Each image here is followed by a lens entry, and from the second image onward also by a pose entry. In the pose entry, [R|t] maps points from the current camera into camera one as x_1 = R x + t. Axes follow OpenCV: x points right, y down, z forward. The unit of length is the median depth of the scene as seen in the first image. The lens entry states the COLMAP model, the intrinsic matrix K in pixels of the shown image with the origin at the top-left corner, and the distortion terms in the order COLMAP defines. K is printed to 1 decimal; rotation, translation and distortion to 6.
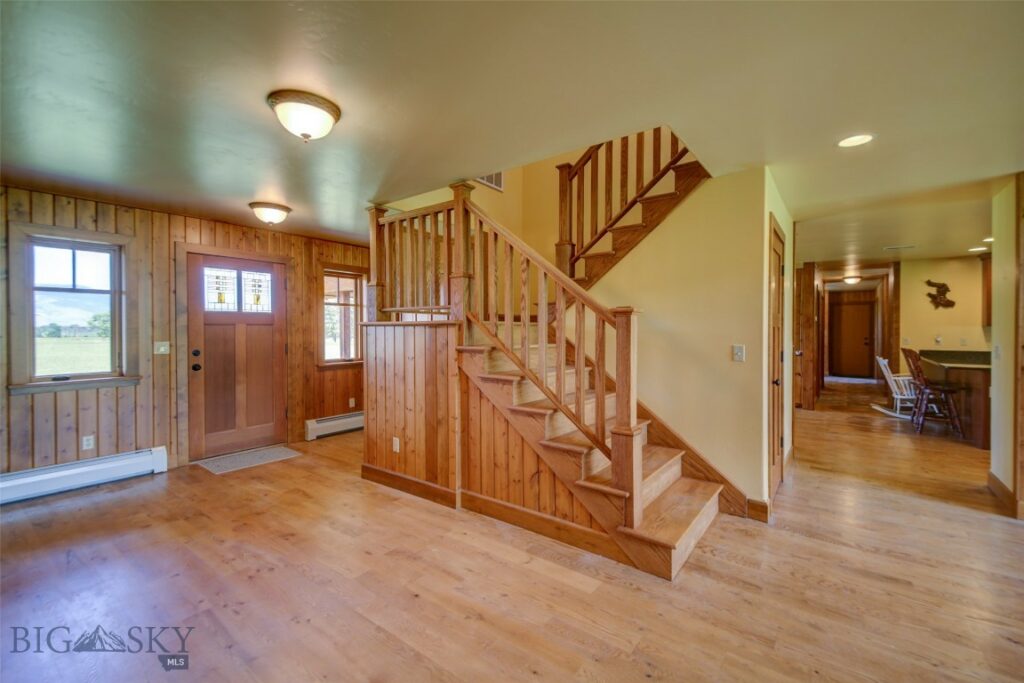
lens RADIAL K [[428.3, 0, 518.2], [0, 428.3, 332.6], [0, 0, 1]] dist [0.007743, -0.007008]
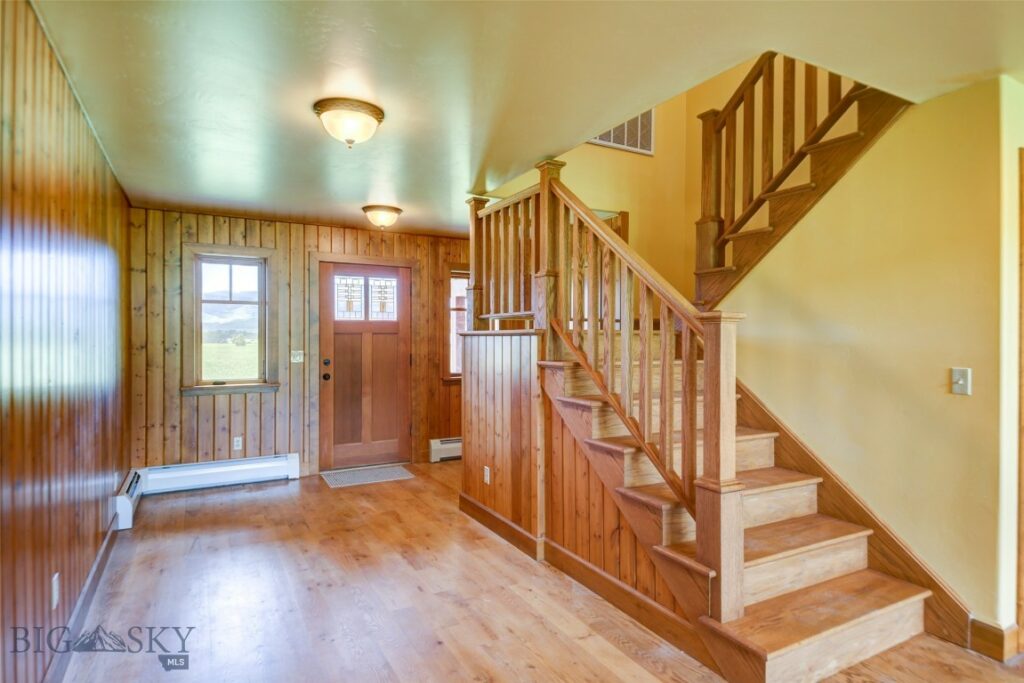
lens RADIAL K [[561.9, 0, 522.8], [0, 561.9, 342.7], [0, 0, 1]] dist [0.006297, -0.016670]
pose [[0.910523, 0.006366, -0.413410, 0.244743], [-0.005222, 0.999979, 0.003898, -0.006763], [0.413427, -0.001390, 0.910536, 0.011004]]
